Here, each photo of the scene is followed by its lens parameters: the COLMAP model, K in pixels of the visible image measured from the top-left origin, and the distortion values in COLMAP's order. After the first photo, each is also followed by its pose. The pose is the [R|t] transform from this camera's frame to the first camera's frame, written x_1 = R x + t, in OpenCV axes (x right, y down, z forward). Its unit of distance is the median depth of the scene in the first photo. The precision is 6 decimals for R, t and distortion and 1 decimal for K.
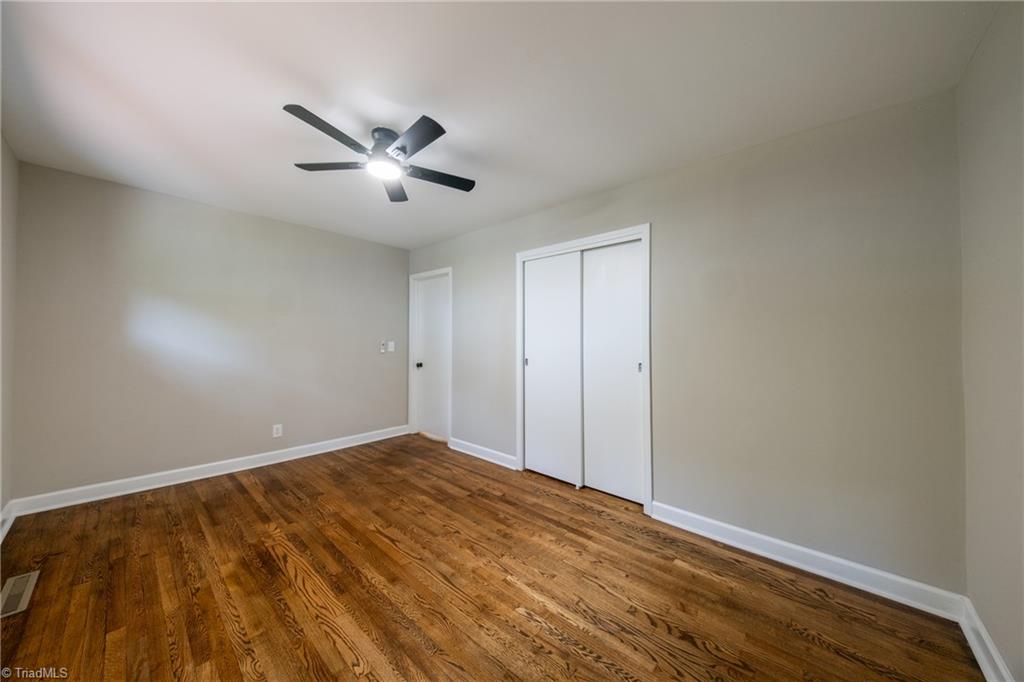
lens RADIAL K [[354.3, 0, 509.6], [0, 354.3, 331.8], [0, 0, 1]] dist [-0.011893, -0.000131]
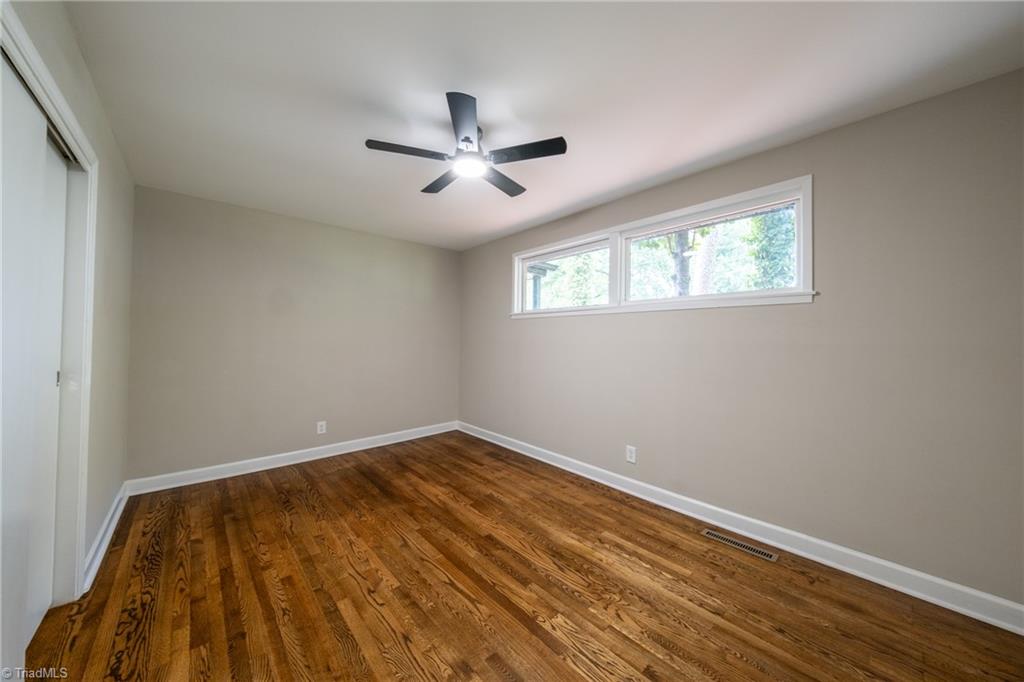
lens RADIAL K [[354.3, 0, 509.6], [0, 354.3, 331.8], [0, 0, 1]] dist [-0.011893, -0.000131]
pose [[-0.993964, -0.018434, 0.108148, -0.586839], [-0.022164, 0.999197, -0.033389, 0.031868], [-0.107445, -0.035585, -0.993574, 1.971013]]
